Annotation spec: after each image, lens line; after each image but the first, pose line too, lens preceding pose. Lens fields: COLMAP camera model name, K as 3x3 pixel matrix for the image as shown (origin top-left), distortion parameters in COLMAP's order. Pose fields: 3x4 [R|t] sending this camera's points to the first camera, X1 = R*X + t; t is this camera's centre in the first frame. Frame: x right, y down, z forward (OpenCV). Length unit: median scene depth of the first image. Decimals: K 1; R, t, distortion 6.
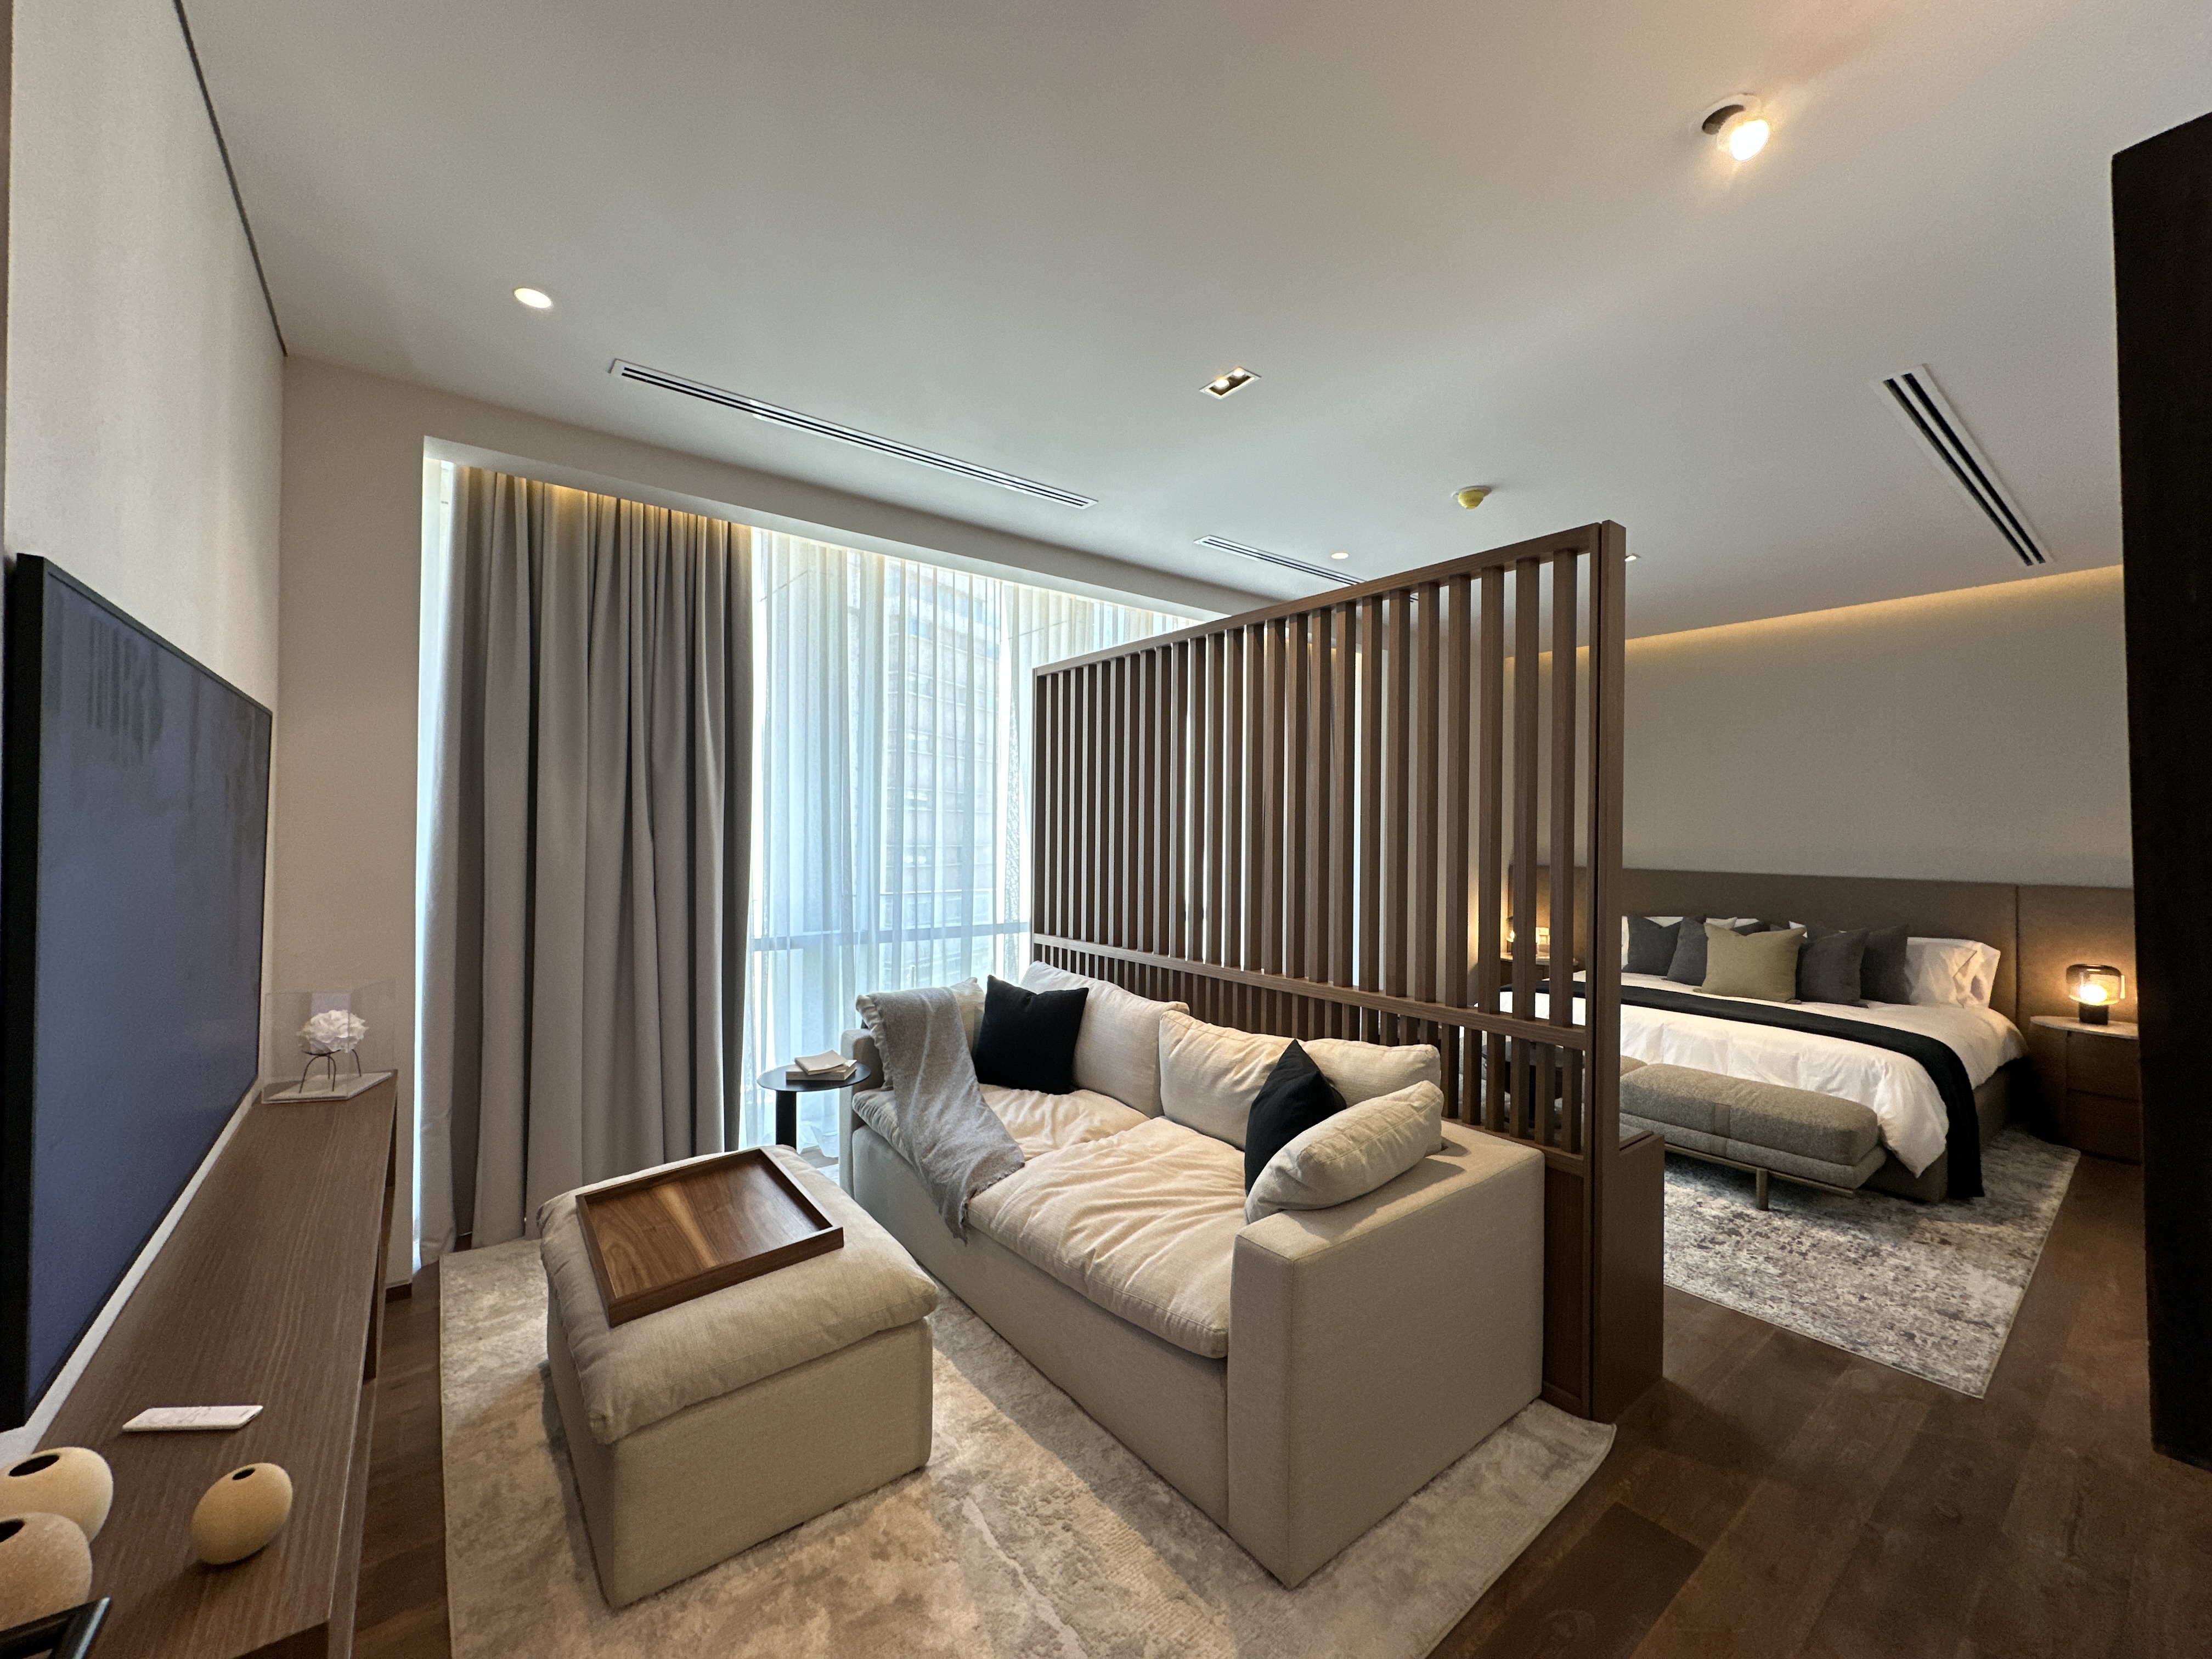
lens RADIAL K [[889.6, 0, 1107.3], [0, 889.6, 822.2], [0, 0, 1]] dist [-0.003158, 0.000570]
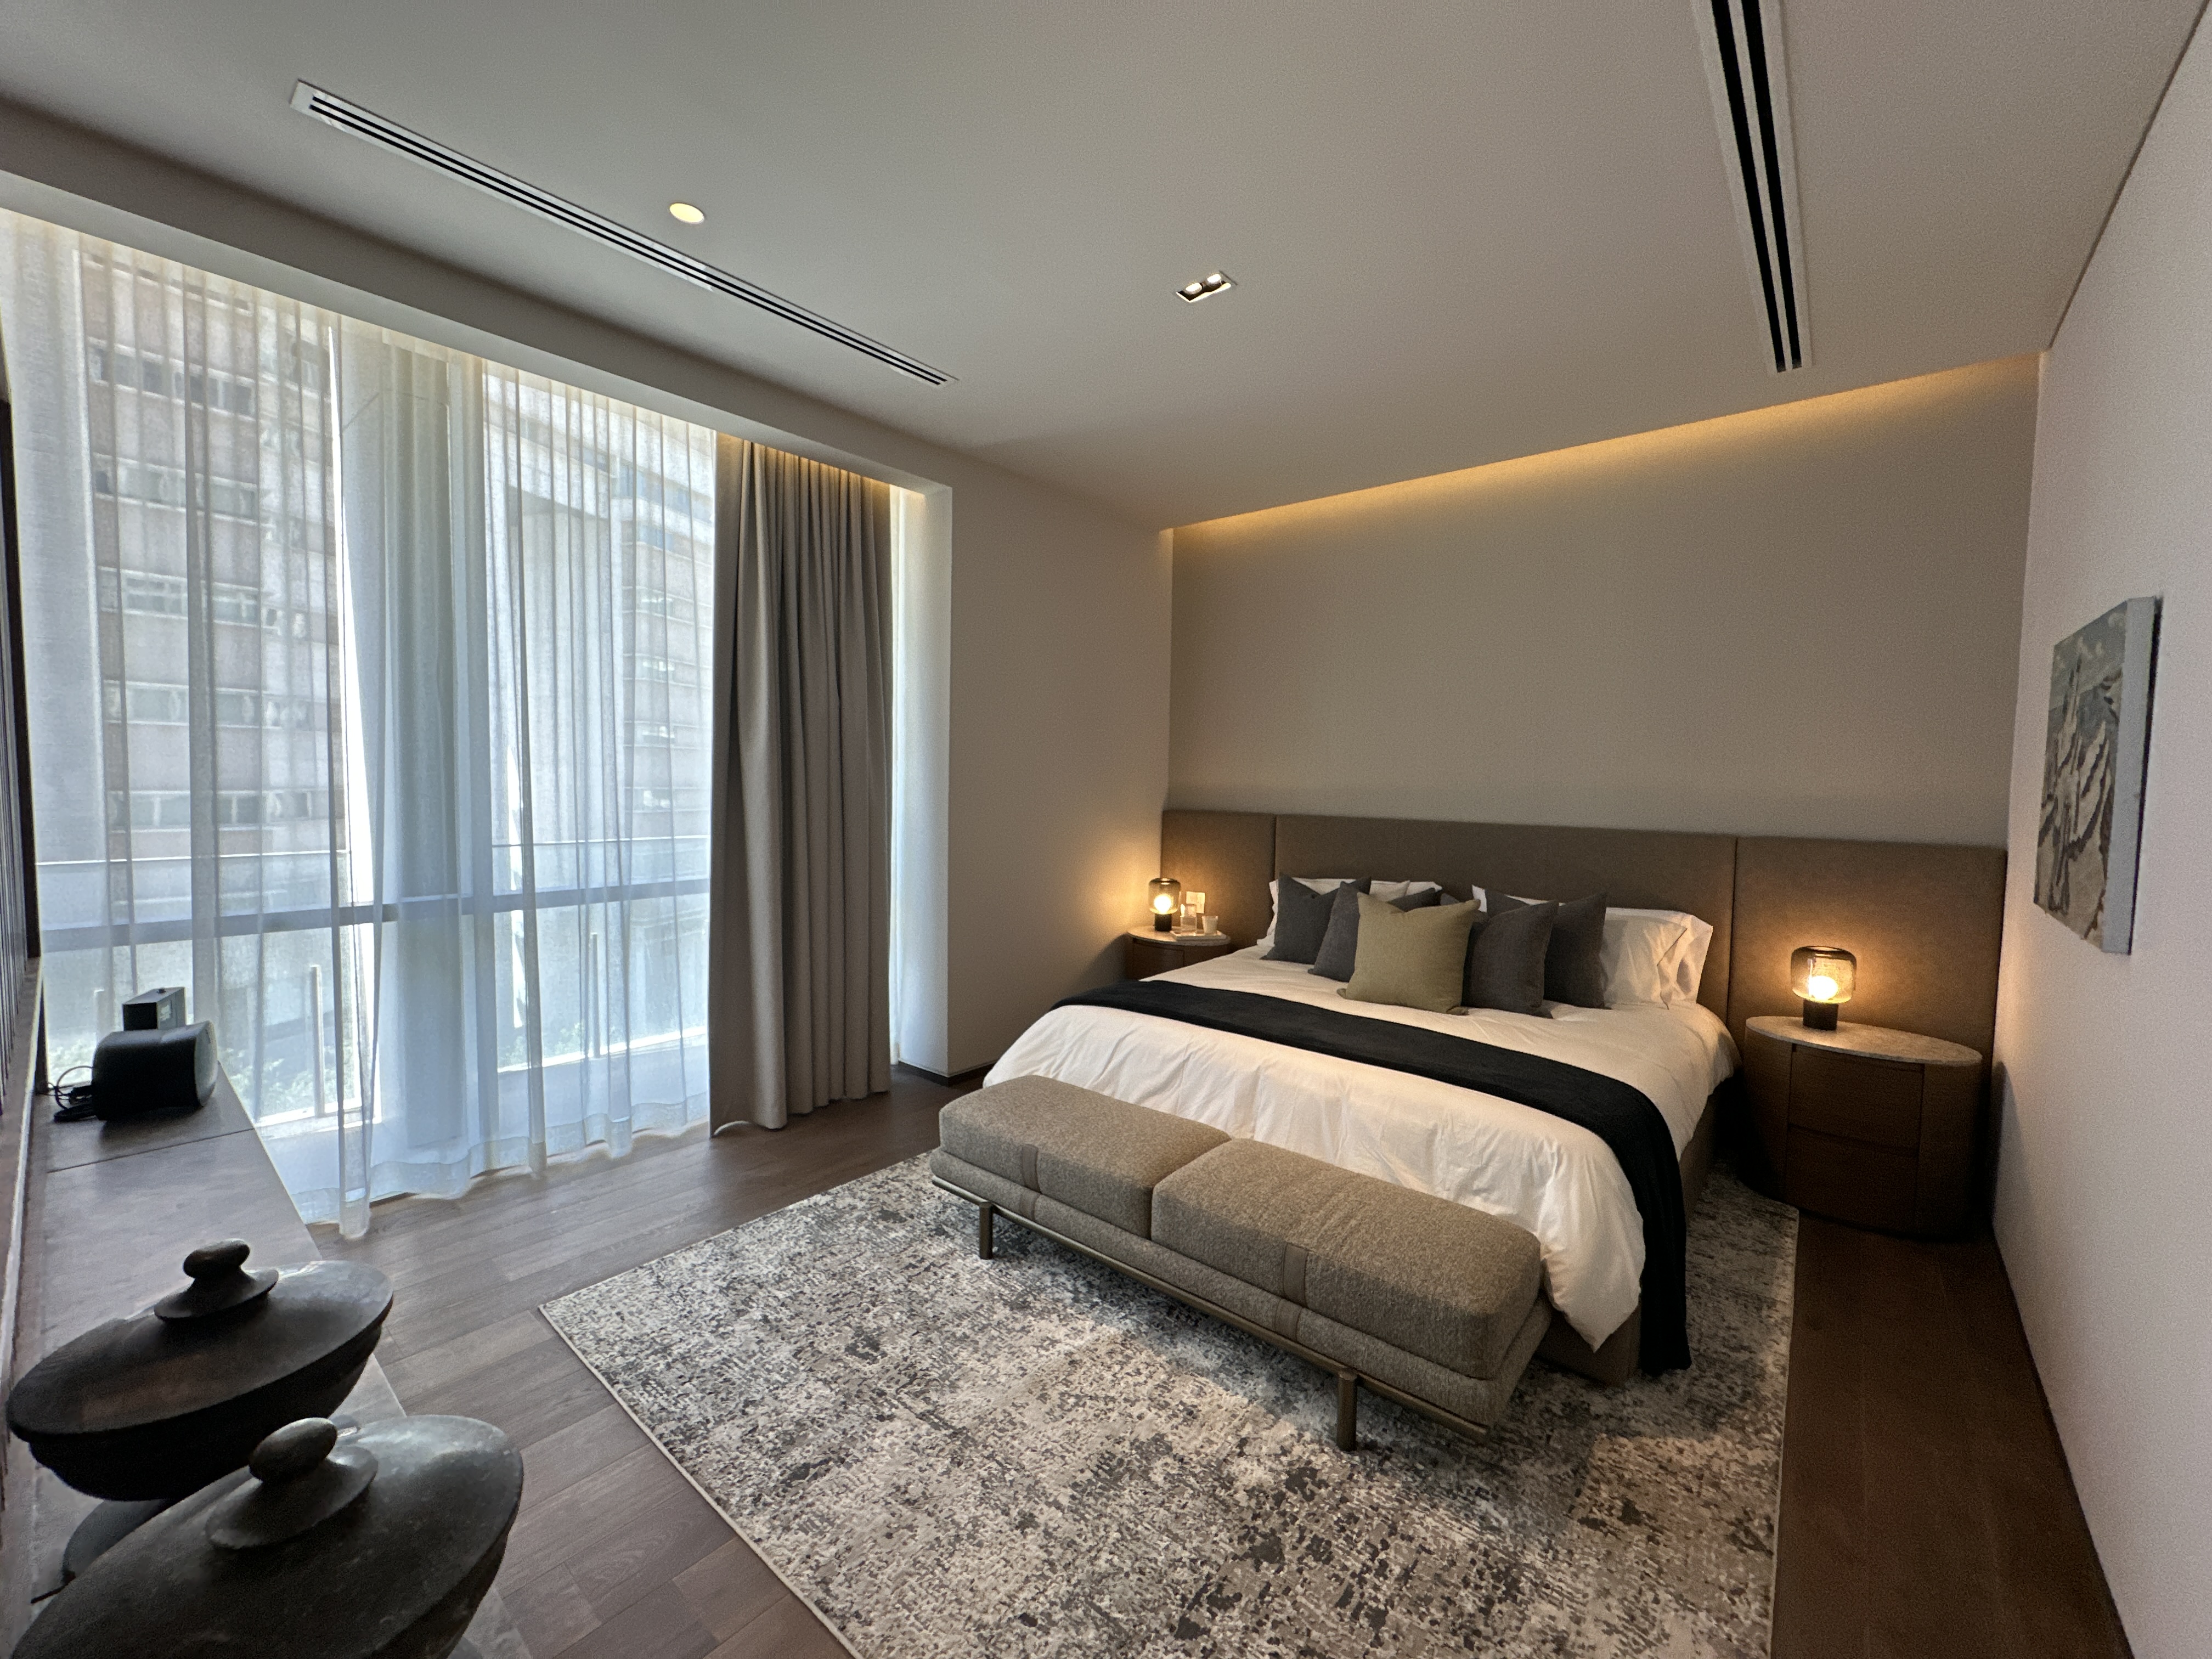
lens RADIAL K [[889.6, 0, 1110.1], [0, 889.6, 824.1], [0, 0, 1]] dist [-0.003158, 0.000570]
pose [[0.977355, -0.006414, 0.211511, 0.412219], [-0.007418, 0.997888, 0.064538, 0.018819], [-0.211478, -0.064645, 0.975242, 0.447020]]
